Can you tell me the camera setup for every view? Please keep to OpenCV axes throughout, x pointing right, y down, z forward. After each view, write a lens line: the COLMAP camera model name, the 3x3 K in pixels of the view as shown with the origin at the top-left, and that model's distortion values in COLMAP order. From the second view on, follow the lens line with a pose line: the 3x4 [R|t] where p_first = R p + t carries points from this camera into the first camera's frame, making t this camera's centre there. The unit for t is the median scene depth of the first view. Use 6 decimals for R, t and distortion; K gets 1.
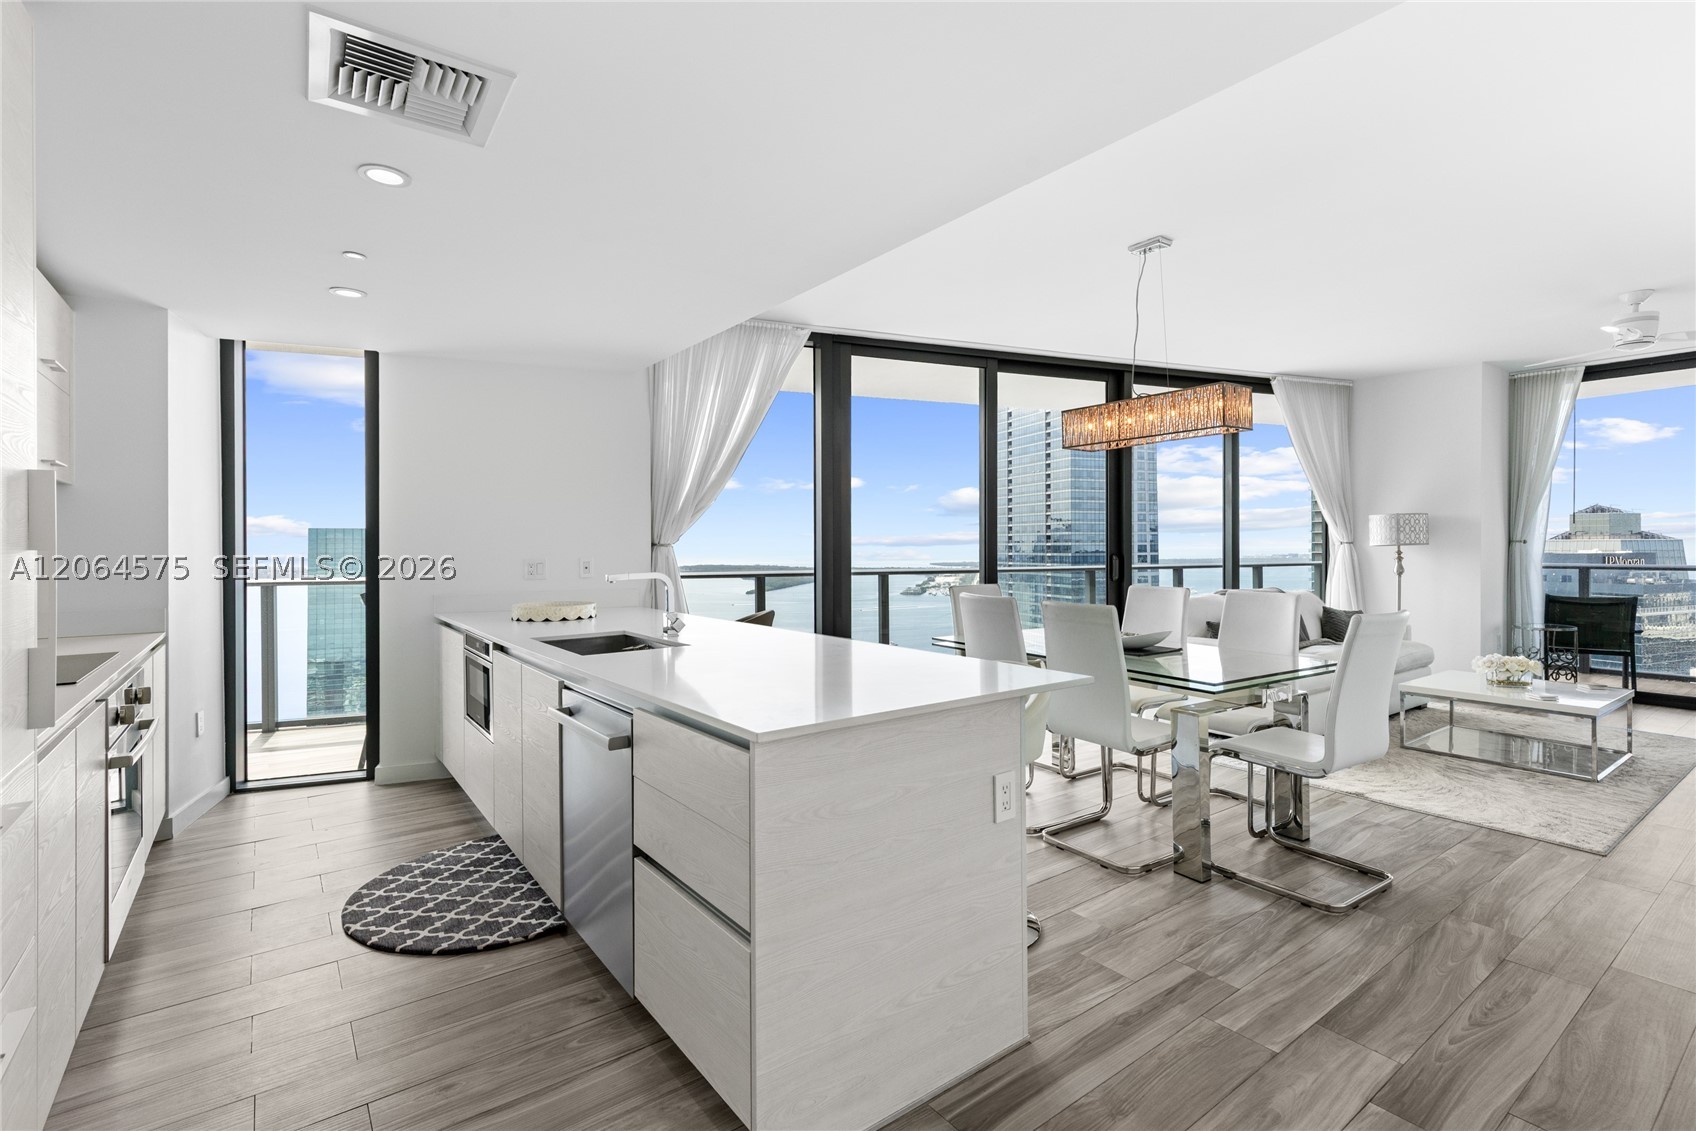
lens RADIAL K [[786.9, 0, 865.1], [0, 786.9, 545.4], [0, 0, 1]] dist [0.008442, -0.000829]
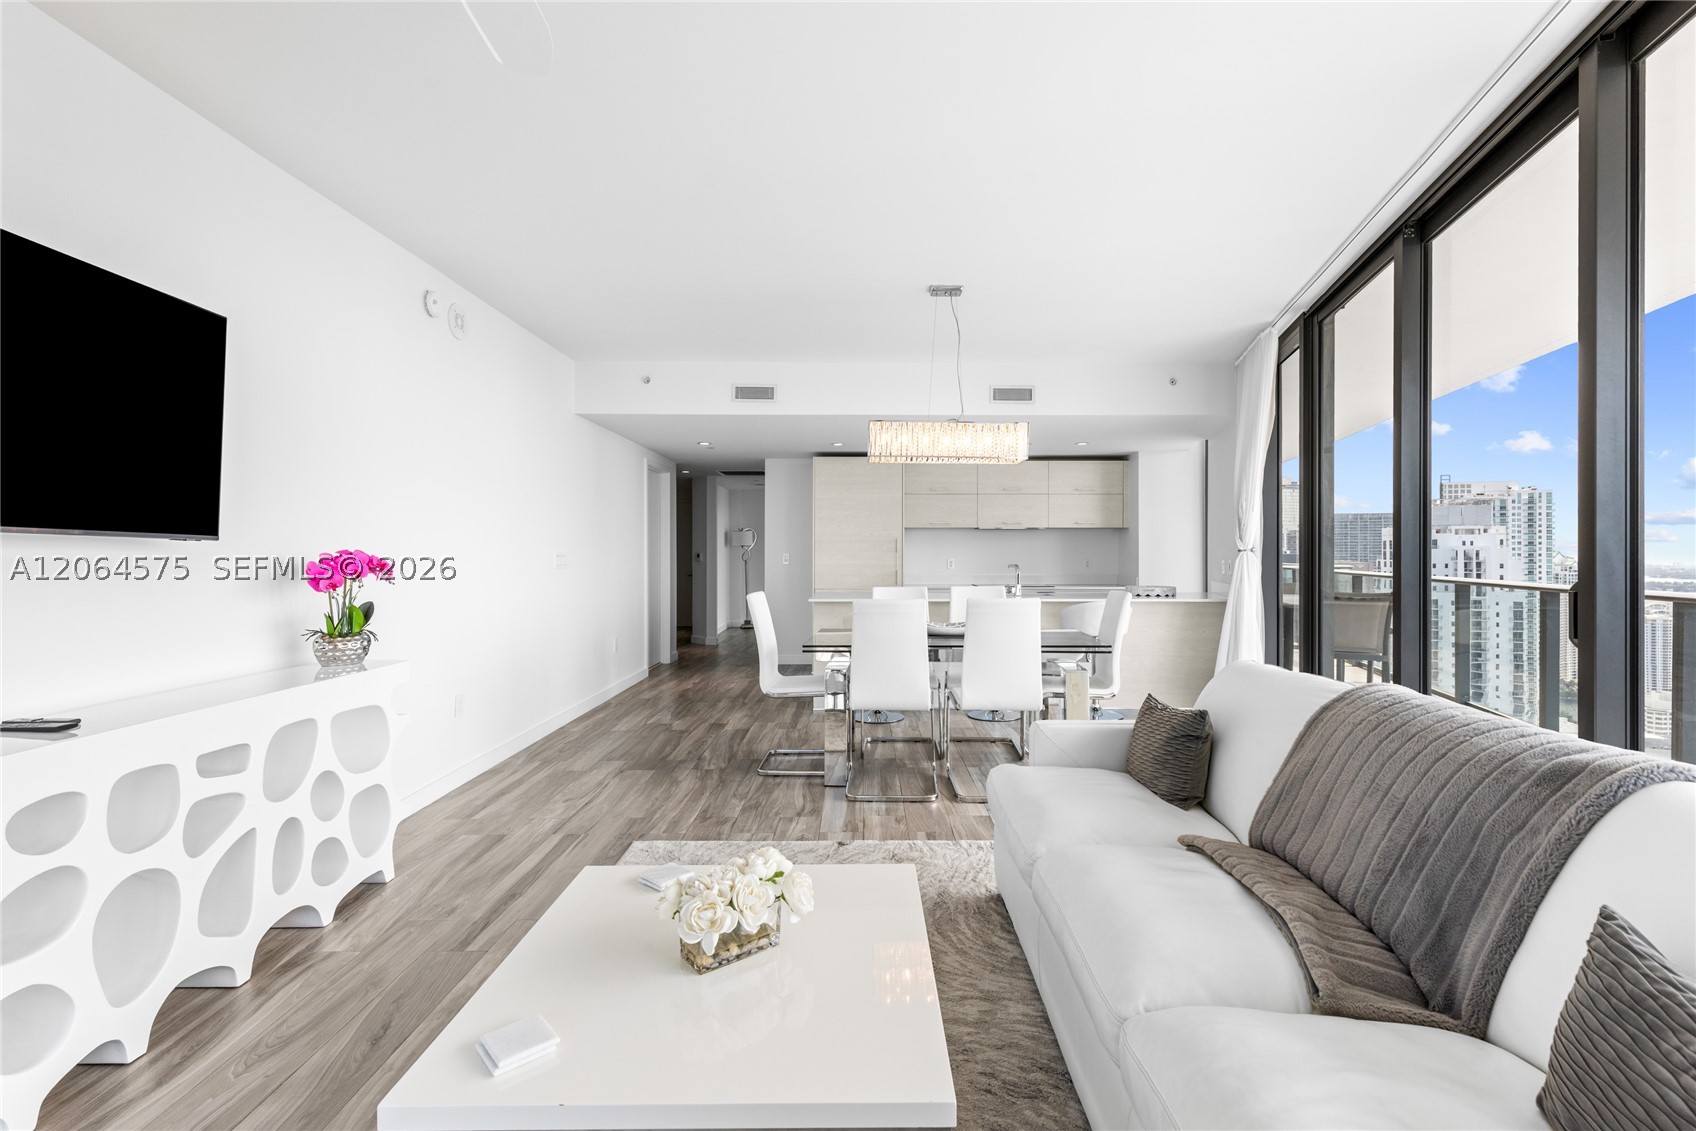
lens RADIAL K [[765.6, 0, 861.2], [0, 765.6, 551.4], [0, 0, 1]] dist [0.004764, 0.000639]
pose [[-0.605302, 0.003060, -0.795990, 1.522045], [0.004181, 0.999991, 0.000665, -0.003233], [0.795985, -0.002925, -0.605309, 1.815222]]
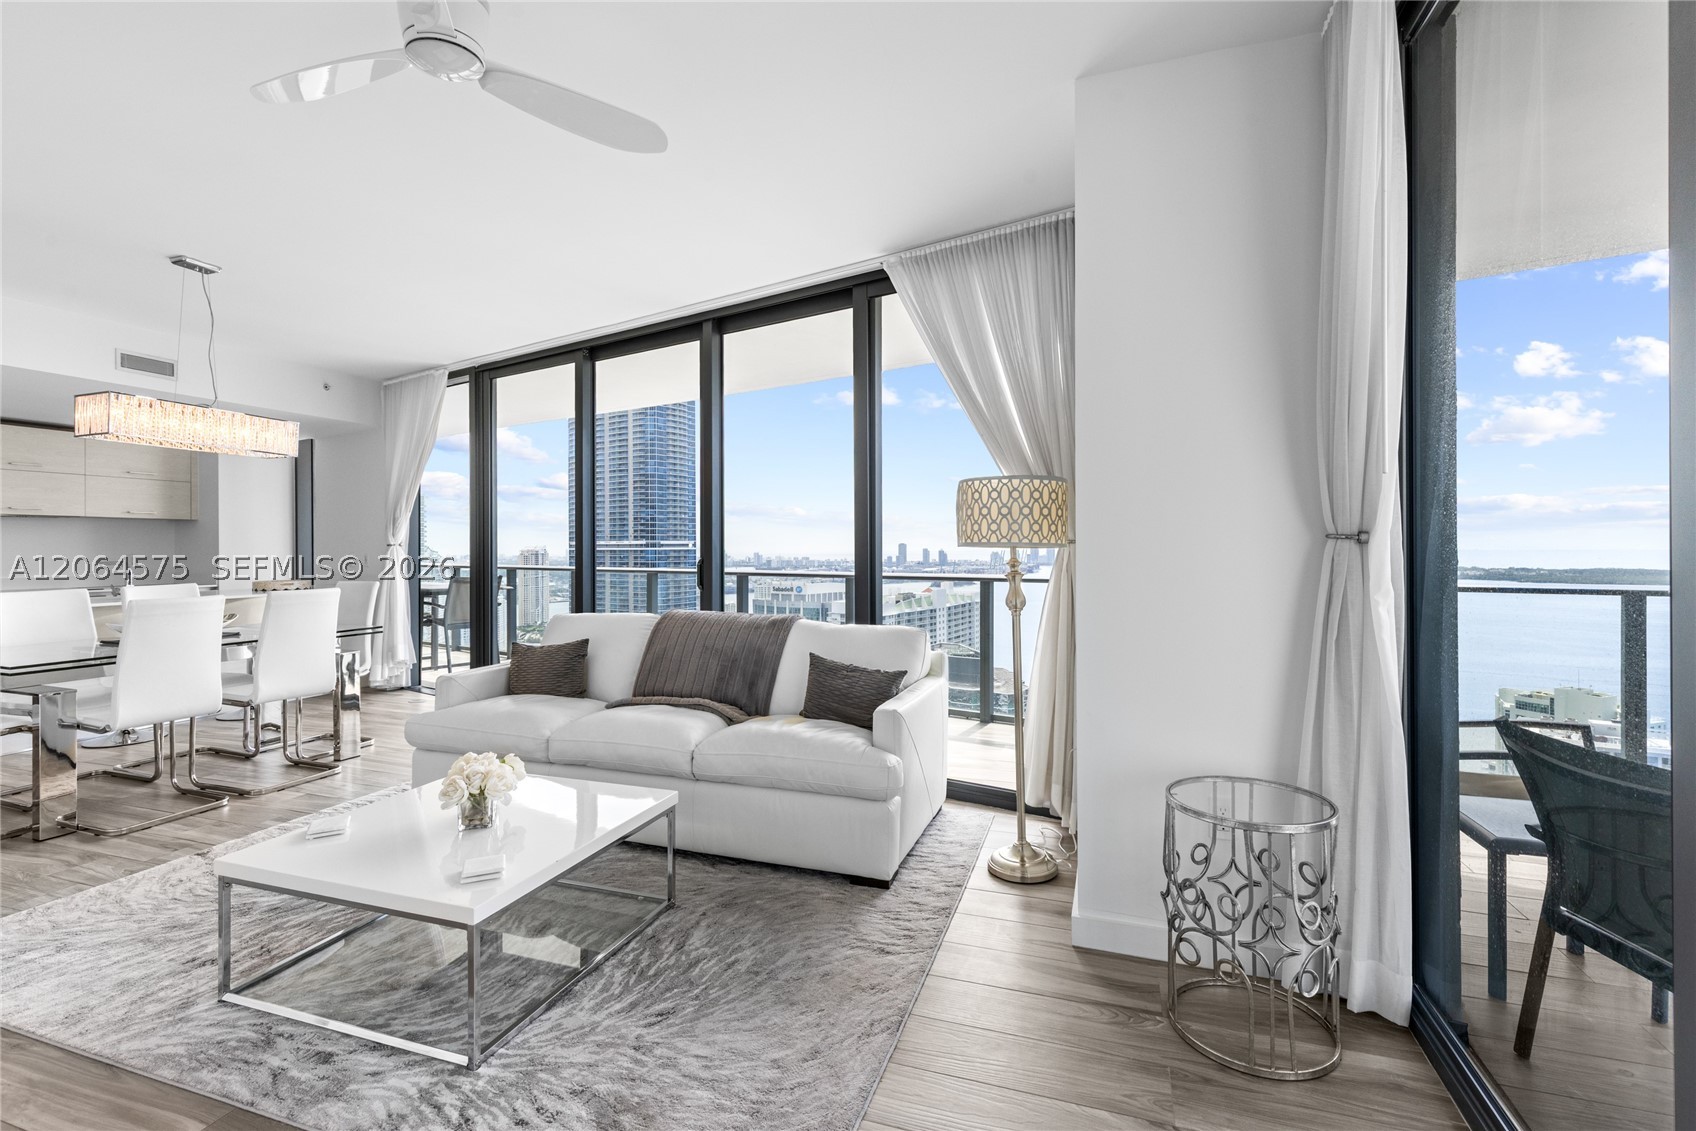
lens RADIAL K [[765.6, 0, 853.7], [0, 765.6, 551.3], [0, 0, 1]] dist [0.004764, 0.000639]
pose [[0.561008, 0.008256, -0.827770, 1.979826], [0.001367, 0.999940, 0.010899, -0.004998], [0.827810, -0.007246, 0.560962, 1.328044]]
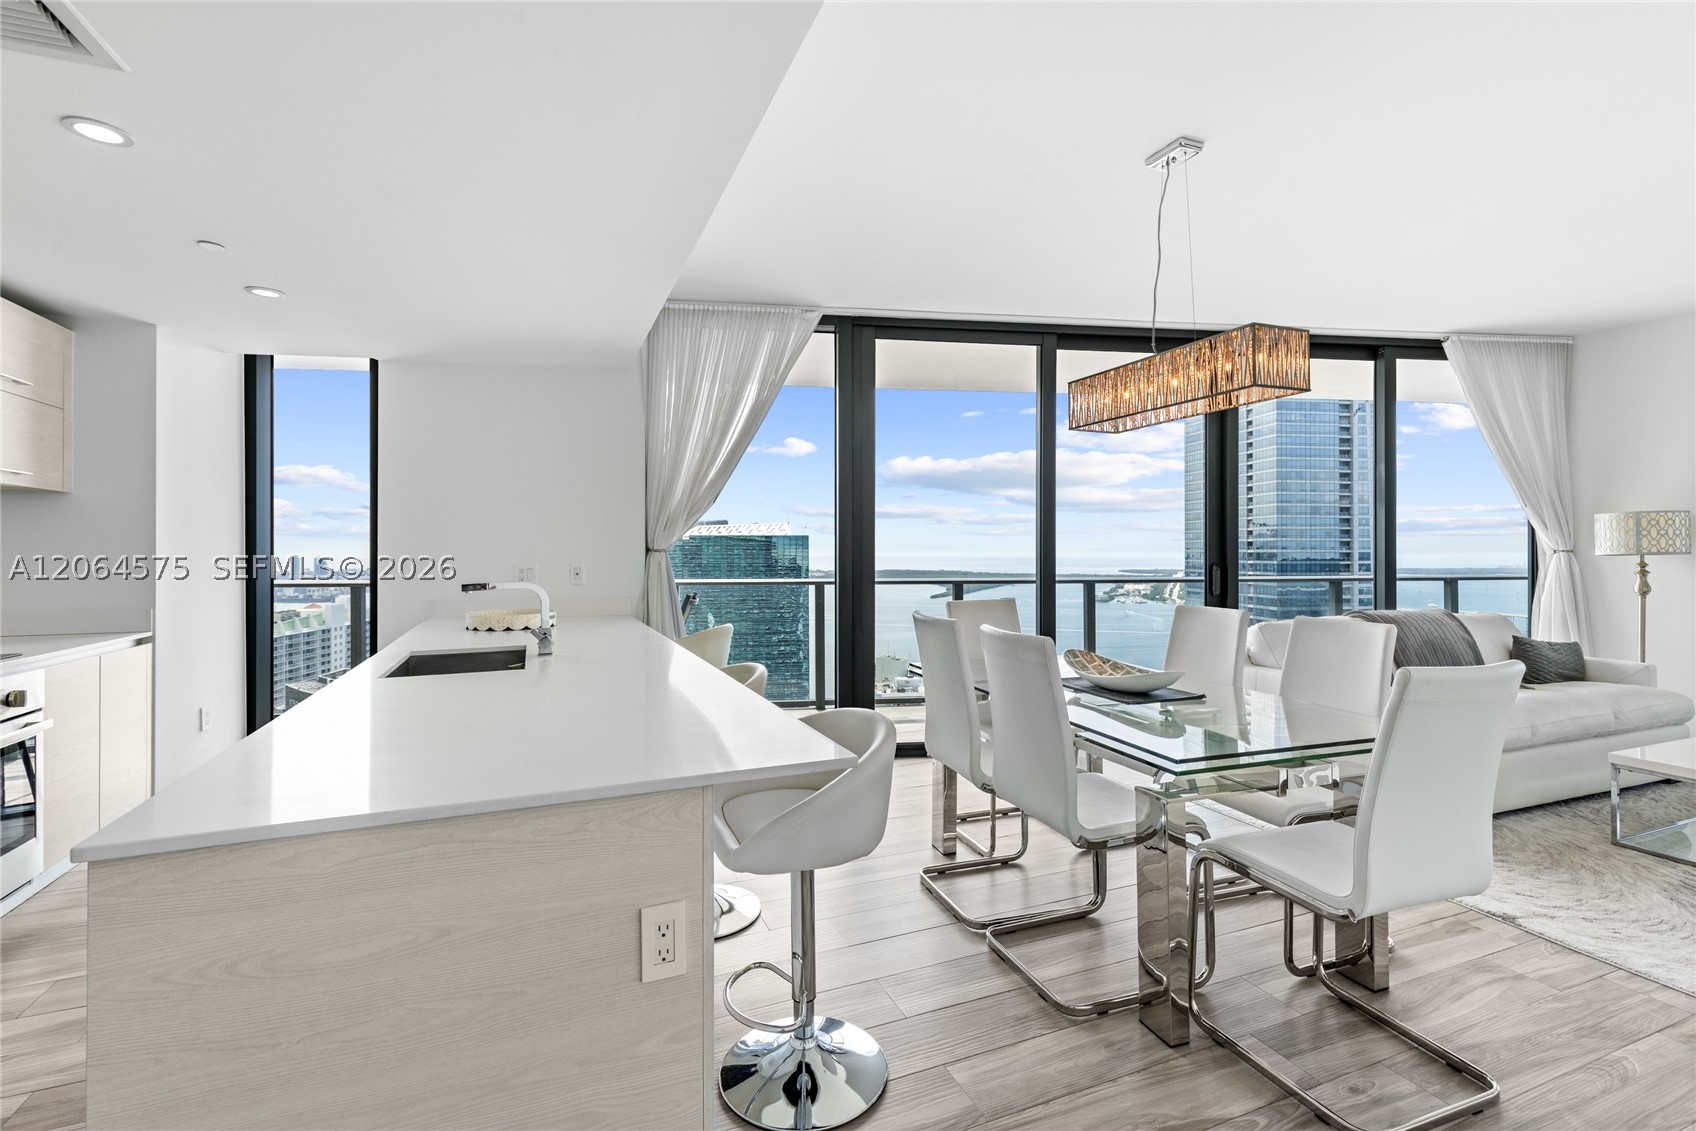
lens RADIAL K [[765.6, 0, 855.9], [0, 765.6, 547.8], [0, 0, 1]] dist [0.004764, 0.000639]
pose [[0.969124, 0.003020, -0.246554, 0.286631], [-0.004088, 0.999984, -0.003821, -0.001652], [0.246538, 0.004711, 0.969122, 0.251858]]
